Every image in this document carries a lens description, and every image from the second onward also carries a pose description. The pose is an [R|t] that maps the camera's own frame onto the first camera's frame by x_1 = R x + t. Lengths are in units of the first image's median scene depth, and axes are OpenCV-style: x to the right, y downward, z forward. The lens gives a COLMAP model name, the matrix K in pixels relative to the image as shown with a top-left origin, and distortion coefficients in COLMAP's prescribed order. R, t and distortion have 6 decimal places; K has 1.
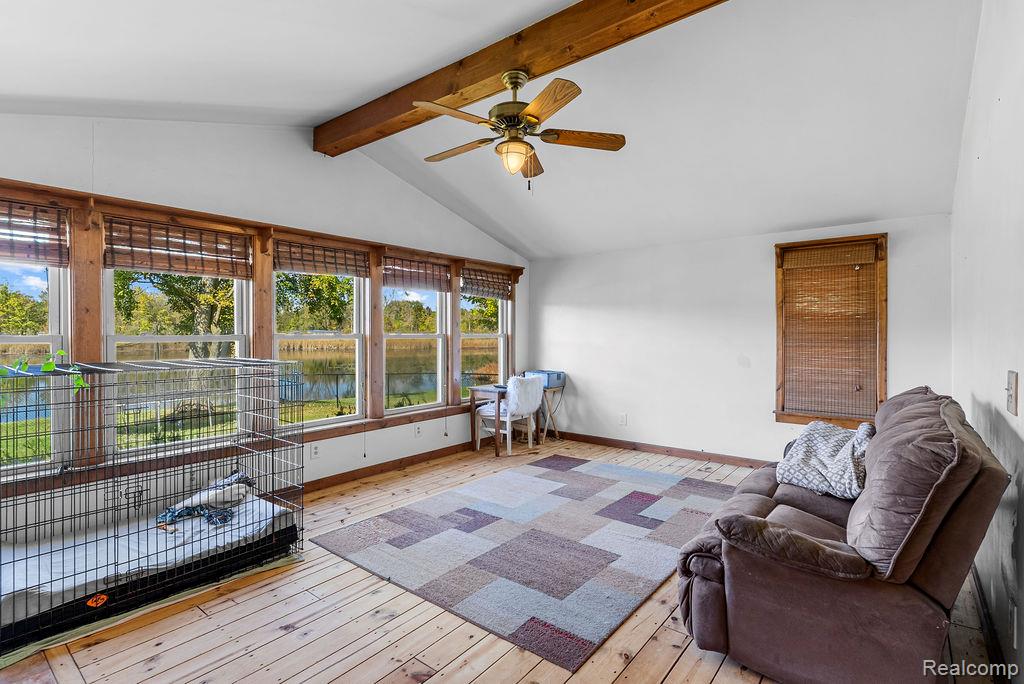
lens RADIAL K [[488.5, 0, 514.0], [0, 488.5, 336.8], [0, 0, 1]] dist [0.001389, 0.000990]
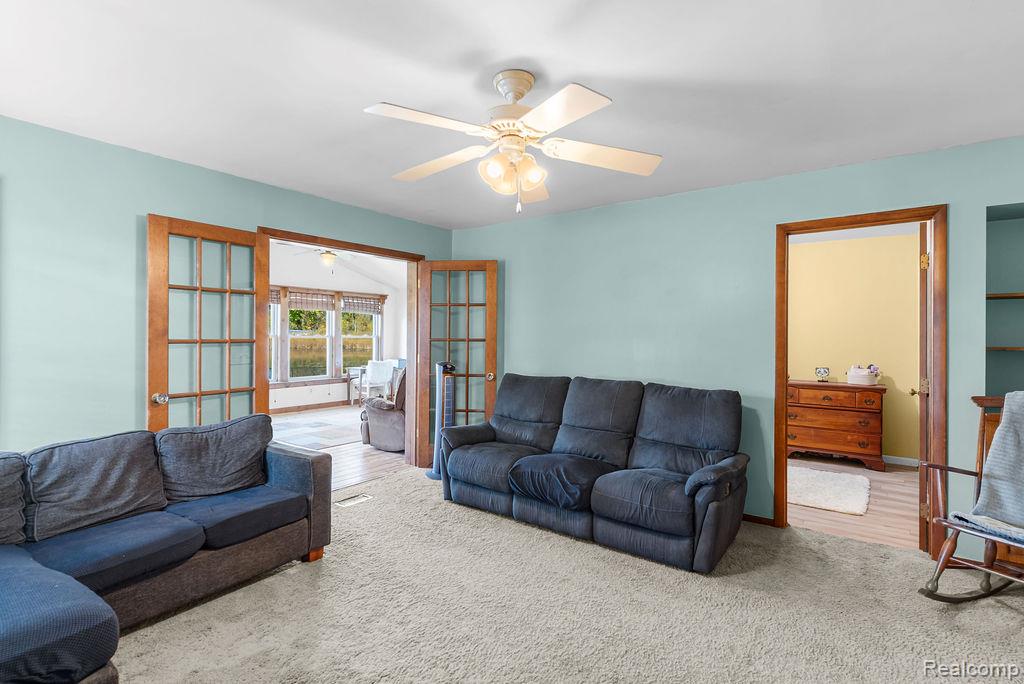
lens RADIAL K [[488.5, 0, 511.8], [0, 488.5, 337.2], [0, 0, 1]] dist [0.001389, 0.000990]
pose [[0.999229, 0.010381, 0.037855, 0.568329], [-0.010267, 0.999942, -0.003209, -0.001450], [-0.037886, 0.002818, 0.999278, -0.965221]]
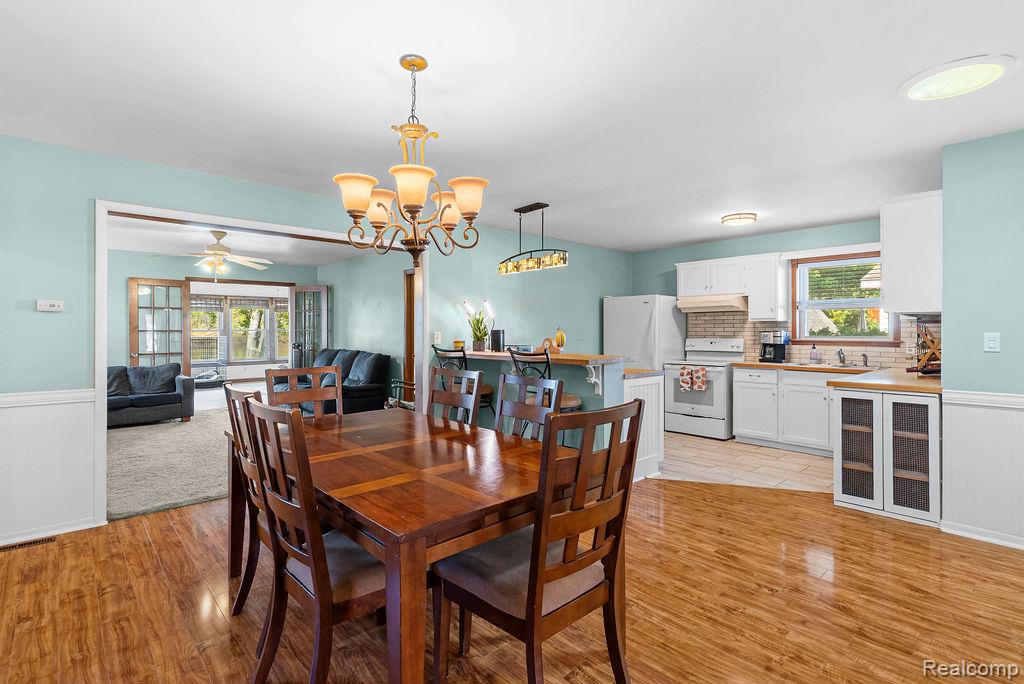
lens RADIAL K [[488.5, 0, 508.3], [0, 488.5, 332.8], [0, 0, 1]] dist [0.001389, 0.000990]
pose [[0.987858, 0.006069, -0.155244, 1.704708], [-0.006256, 0.999980, -0.000718, 0.008895], [0.155236, 0.001680, 0.987876, -1.762284]]
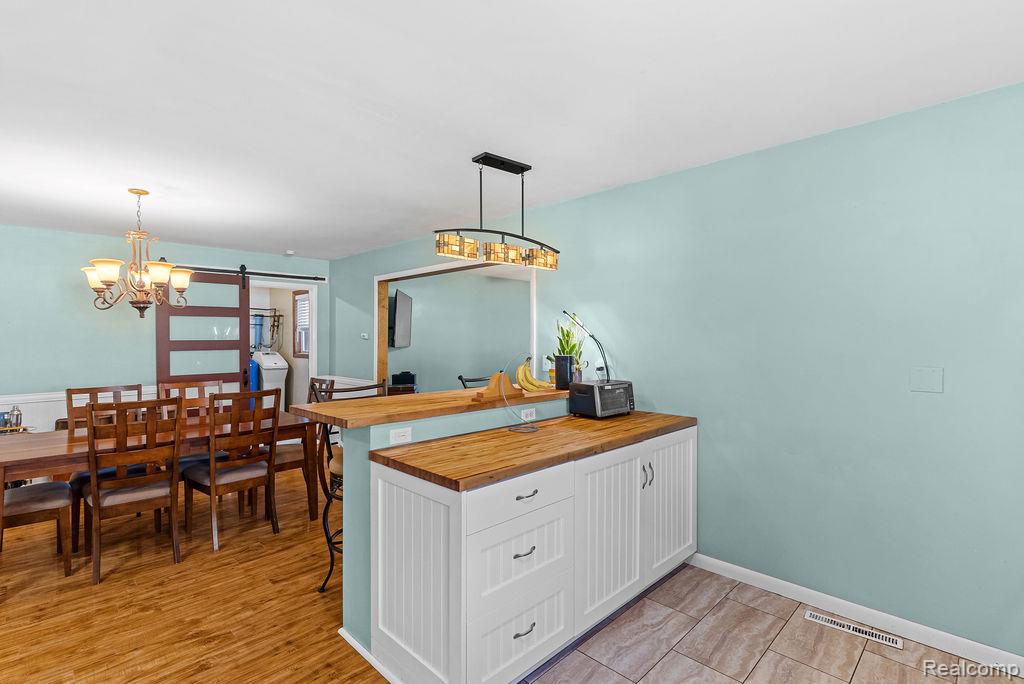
lens RADIAL K [[488.5, 0, 509.2], [0, 488.5, 340.0], [0, 0, 1]] dist [0.001389, 0.000990]
pose [[-0.113186, 0.010745, -0.993516, 2.311971], [-0.000775, 0.999940, 0.010903, -0.035789], [0.993574, 0.002004, -0.113170, -0.486419]]
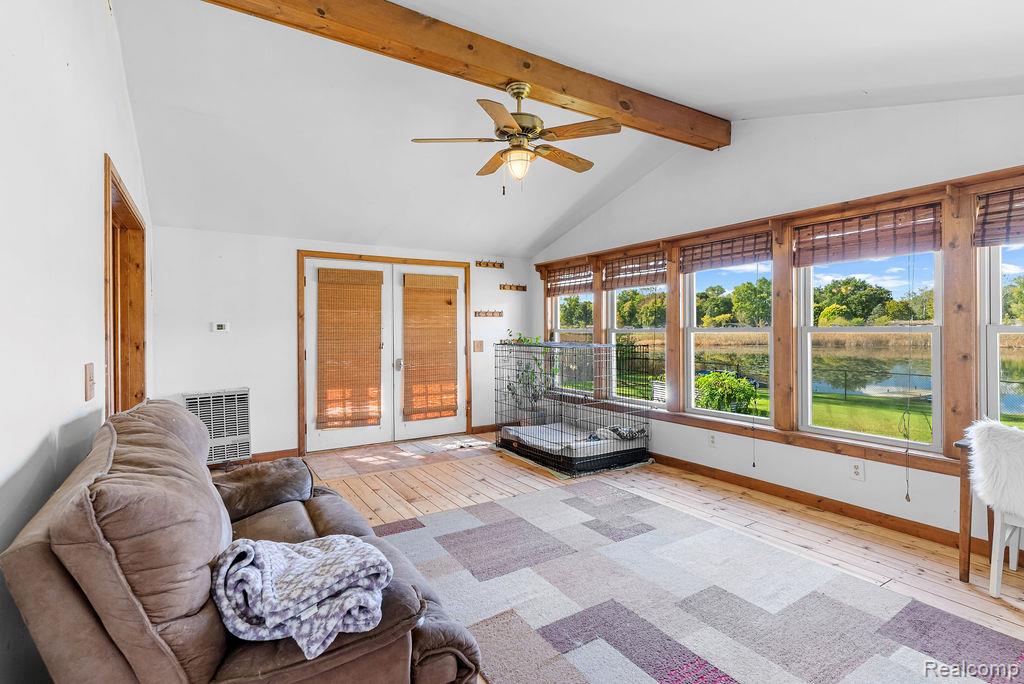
lens RADIAL K [[488.5, 0, 506.6], [0, 488.5, 333.4], [0, 0, 1]] dist [0.001389, 0.000990]
pose [[-0.329786, 0.014094, -0.943951, 0.742565], [0.003986, 0.999900, 0.013537, -0.008971], [0.944047, 0.000702, -0.329809, 0.962478]]
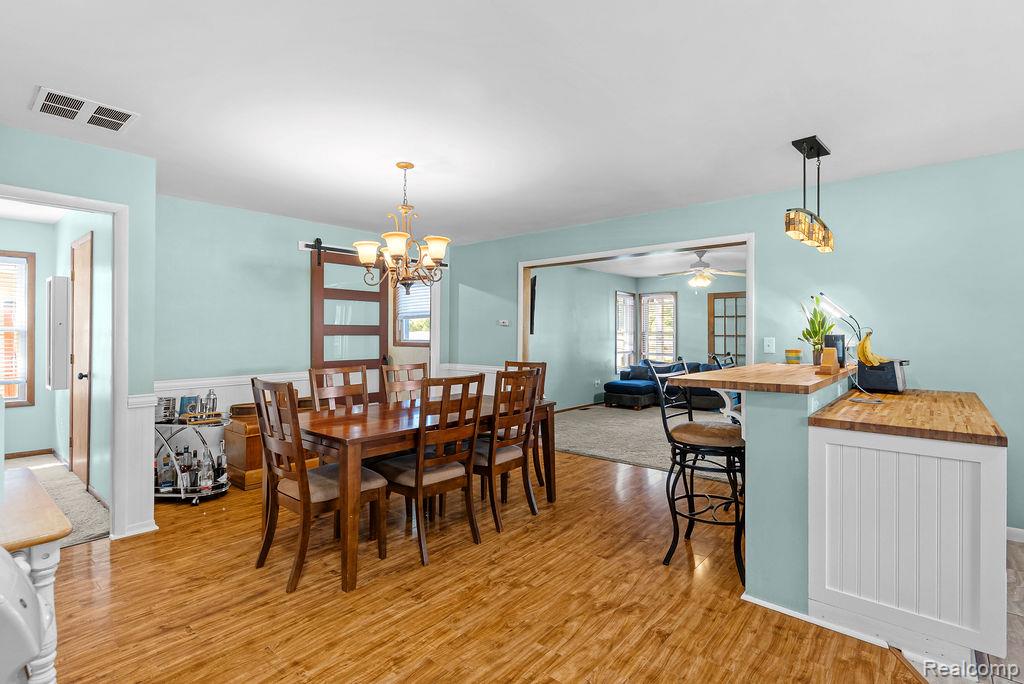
lens RADIAL K [[488.5, 0, 514.3], [0, 488.5, 333.7], [0, 0, 1]] dist [0.001389, 0.000990]
pose [[-0.031664, 0.003074, -0.999494, 2.361053], [-0.005796, 0.999978, 0.003259, -0.001501], [0.999482, 0.005896, -0.031645, -1.026237]]
